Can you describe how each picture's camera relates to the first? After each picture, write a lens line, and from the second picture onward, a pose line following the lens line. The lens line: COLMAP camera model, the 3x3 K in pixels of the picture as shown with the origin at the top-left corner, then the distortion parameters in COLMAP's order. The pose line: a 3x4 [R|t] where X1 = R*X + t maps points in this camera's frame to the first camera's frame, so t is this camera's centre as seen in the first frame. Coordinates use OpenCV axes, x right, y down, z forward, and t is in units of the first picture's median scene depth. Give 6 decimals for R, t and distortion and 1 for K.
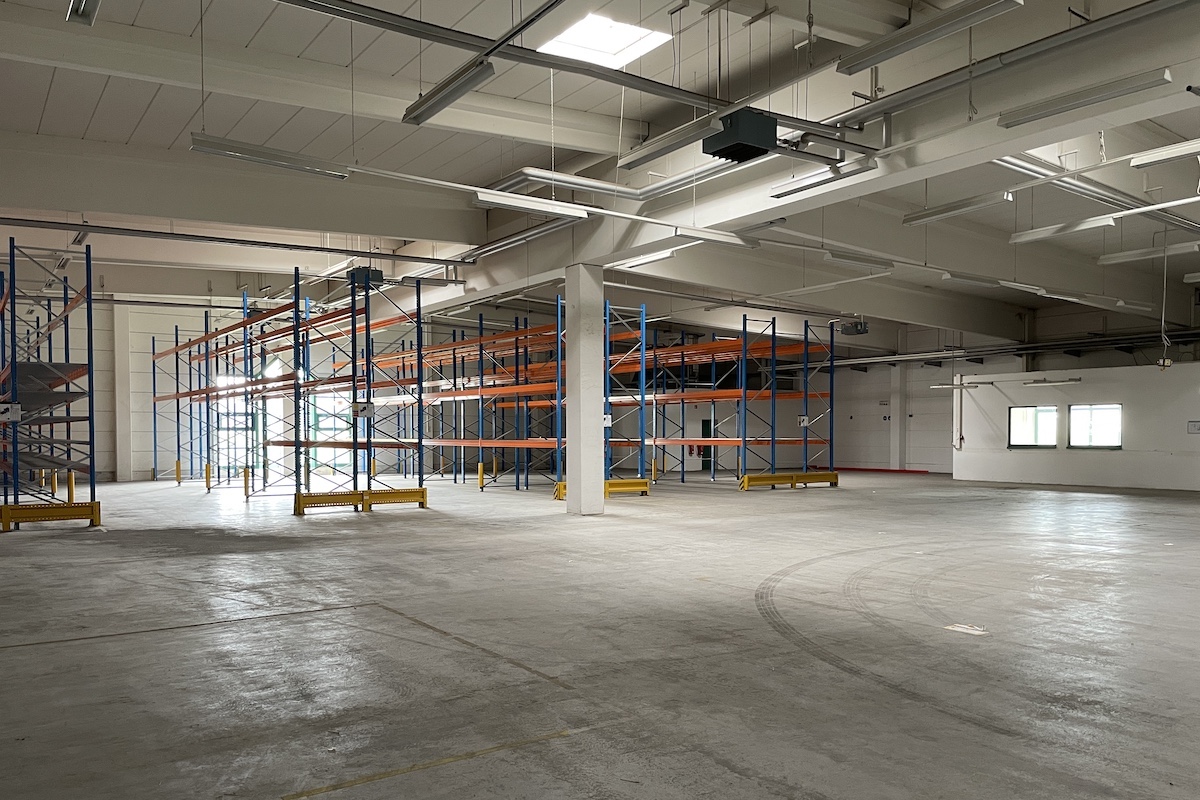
lens RADIAL K [[936.2, 0, 598.9], [0, 936.2, 376.8], [0, 0, 1]] dist [0.124432, 0.001337]
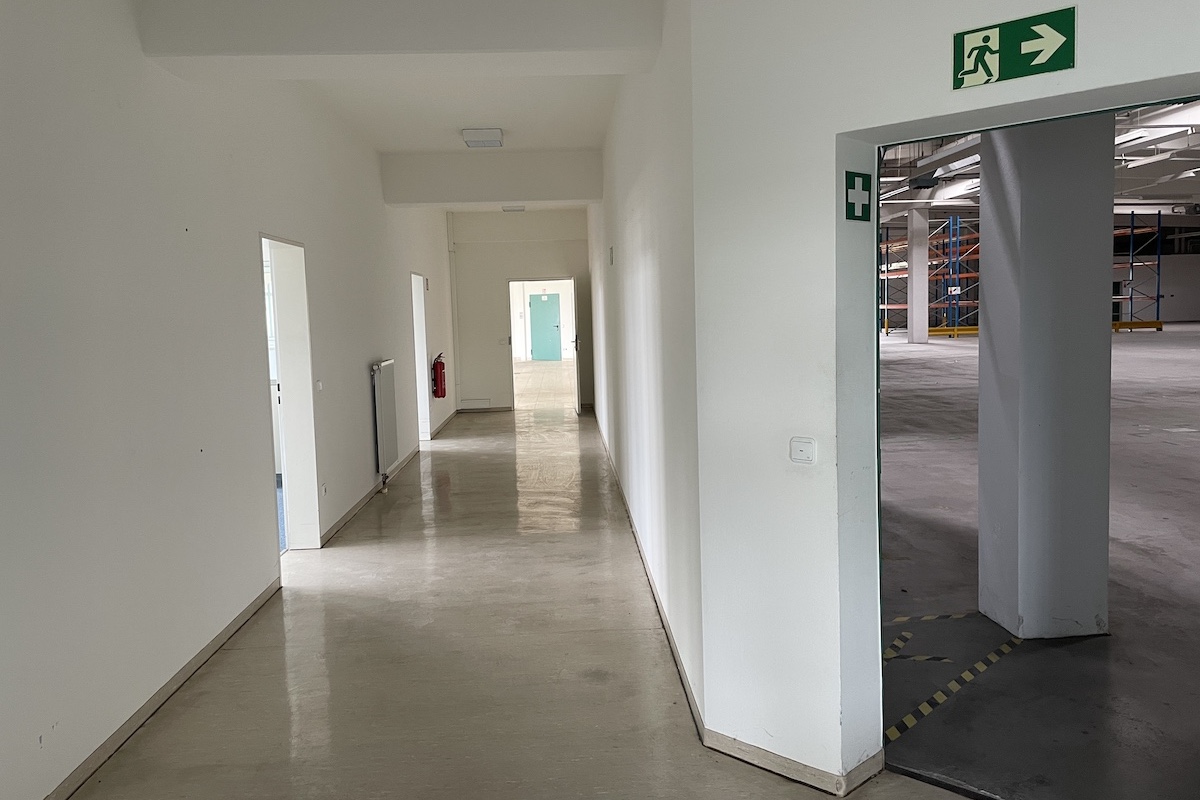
lens RADIAL K [[916.6, 0, 600.0], [0, 916.6, 400.0], [0, 0, 1]] dist [0.055330, -0.001004]
pose [[0.843923, 0.033254, -0.535432, 0.293724], [0.057299, 0.986780, 0.151598, -0.039325], [0.533395, -0.158617, 0.830861, -0.597047]]
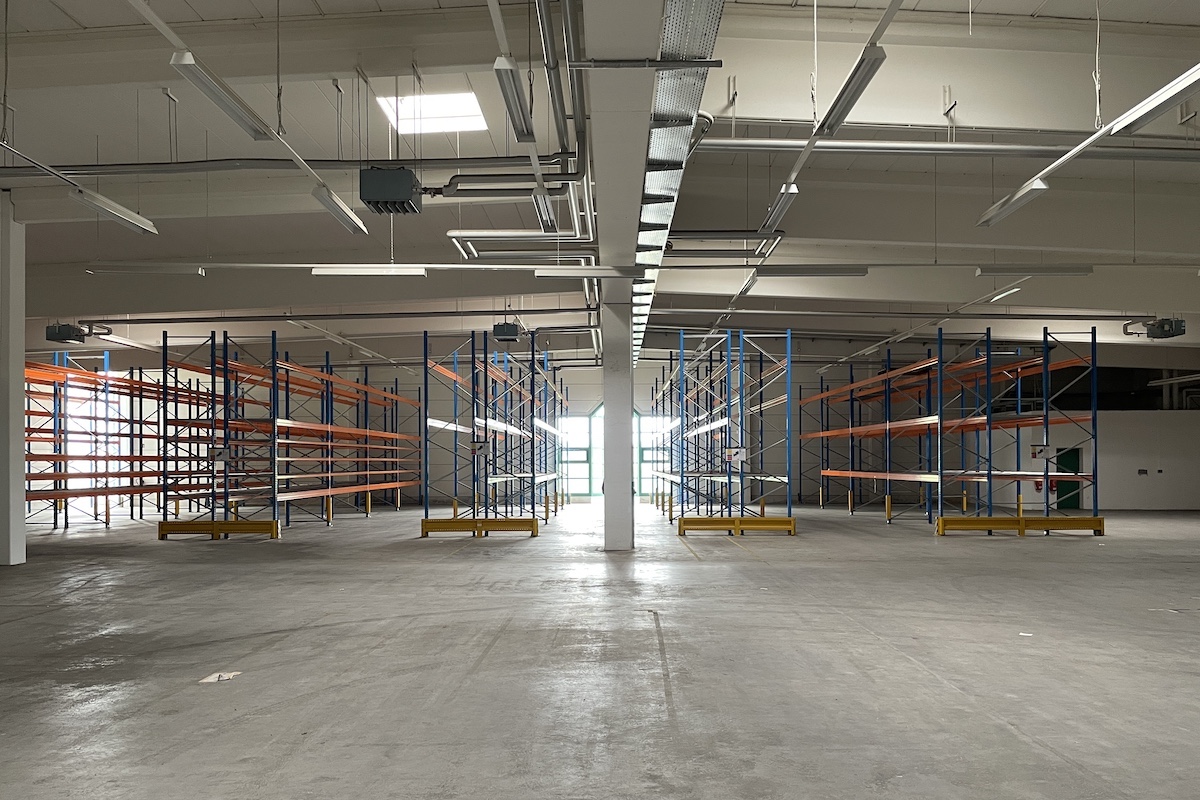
lens RADIAL K [[916.6, 0, 600.0], [0, 916.6, 400.0], [0, 0, 1]] dist [0.055330, -0.001004]
pose [[0.807449, -0.043736, -0.588314, 0.374554], [0.039973, 0.999012, -0.019406, 0.001914], [0.588582, -0.007847, 0.808399, 0.127650]]
